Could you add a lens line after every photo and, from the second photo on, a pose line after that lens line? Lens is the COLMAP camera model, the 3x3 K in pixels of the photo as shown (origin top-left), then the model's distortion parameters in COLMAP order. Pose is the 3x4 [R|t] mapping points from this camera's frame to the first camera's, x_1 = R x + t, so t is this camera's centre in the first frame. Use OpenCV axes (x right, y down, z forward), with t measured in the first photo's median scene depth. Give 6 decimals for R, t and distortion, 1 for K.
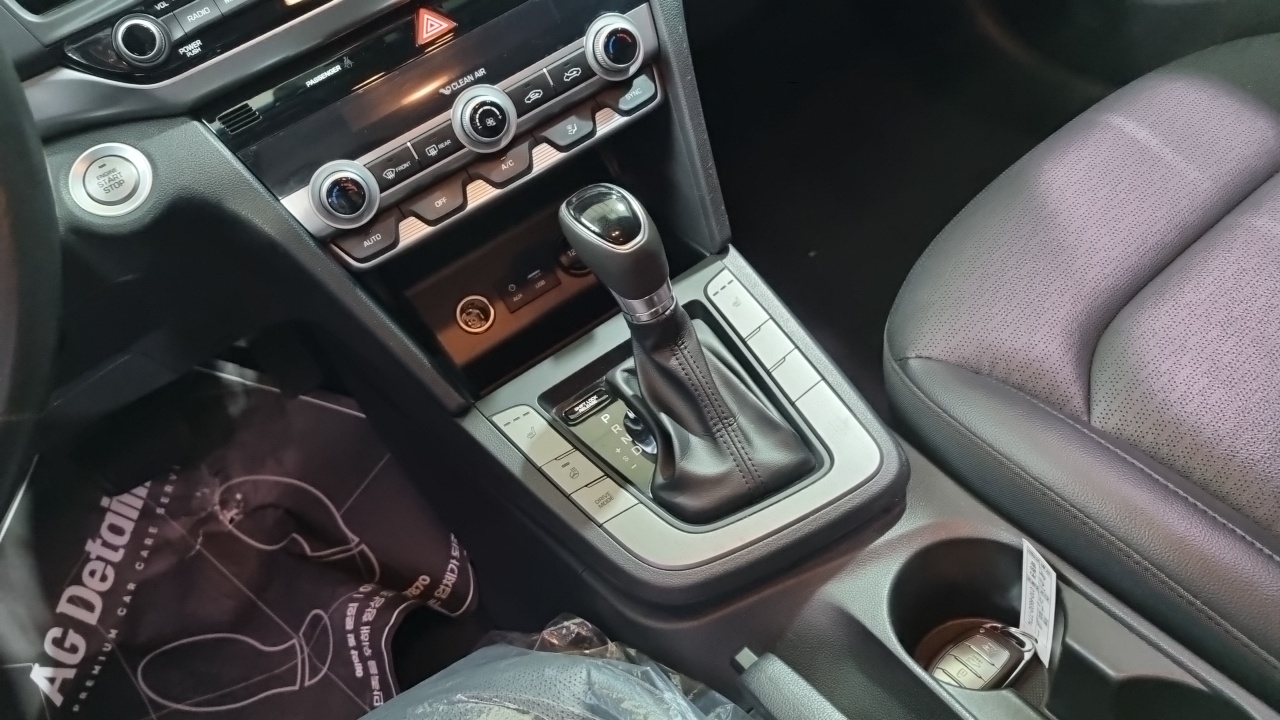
lens RADIAL K [[971.8, 0, 639.4], [0, 971.8, 355.1], [0, 0, 1]] dist [0.025704, -0.020387]
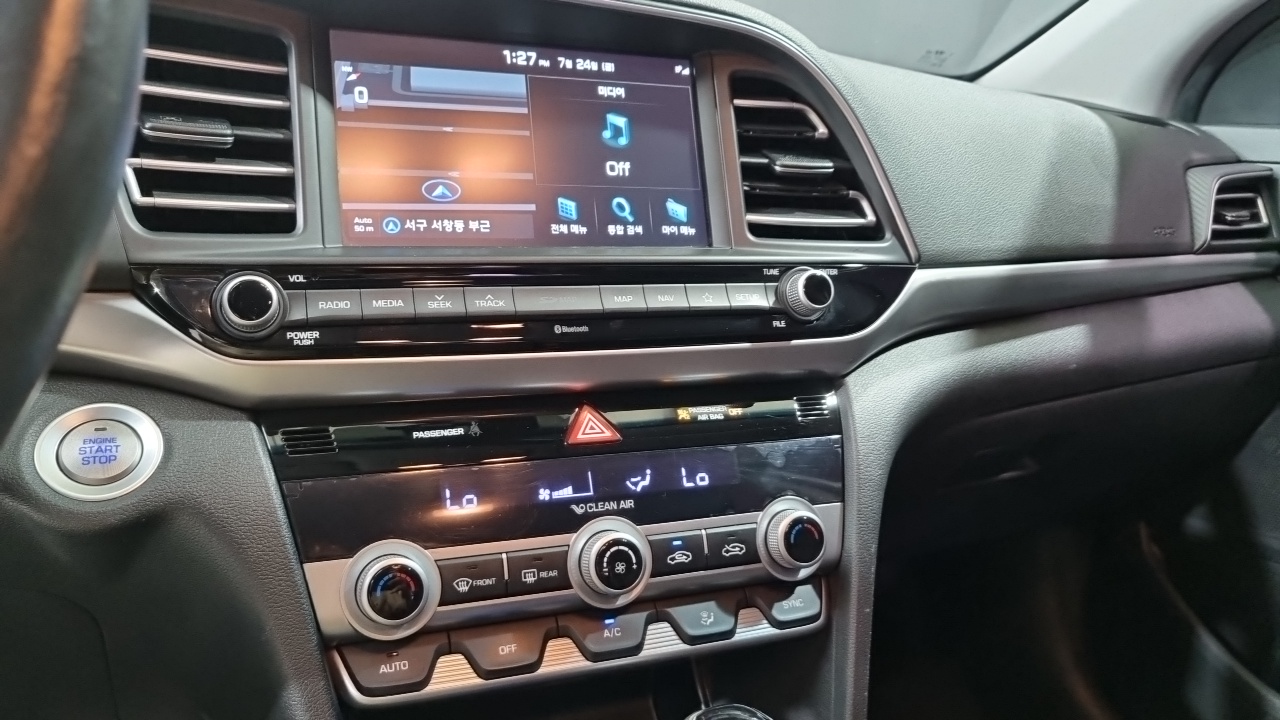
lens RADIAL K [[971.8, 0, 631.8], [0, 971.8, 363.4], [0, 0, 1]] dist [0.025704, -0.020387]
pose [[0.937510, 0.345024, -0.045096, -0.160145], [-0.321071, 0.807813, -0.494320, -0.006722], [-0.134123, 0.477908, 0.868110, 0.287938]]
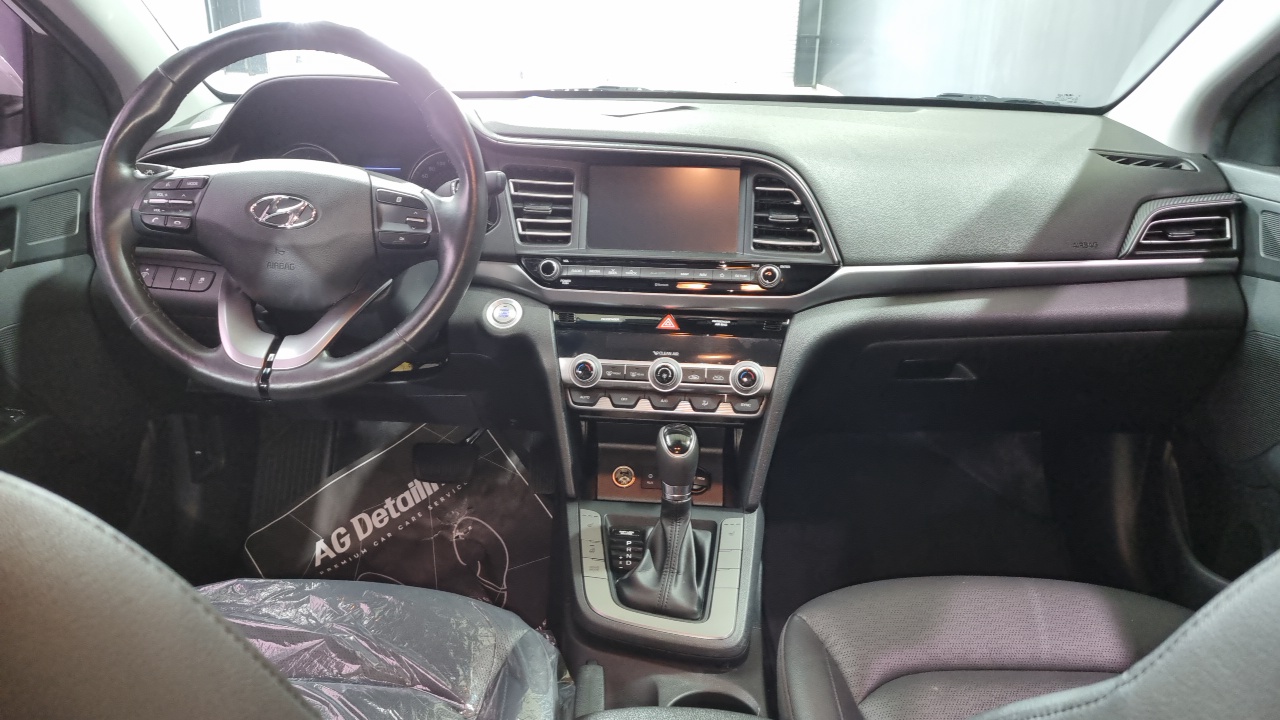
lens RADIAL K [[971.8, 0, 634.0], [0, 971.8, 353.7], [0, 0, 1]] dist [0.025704, -0.020387]
pose [[0.775514, 0.449889, -0.442920, 0.620456], [-0.574640, 0.793571, -0.200088, 0.144721], [0.261471, 0.409690, 0.873949, -0.709461]]
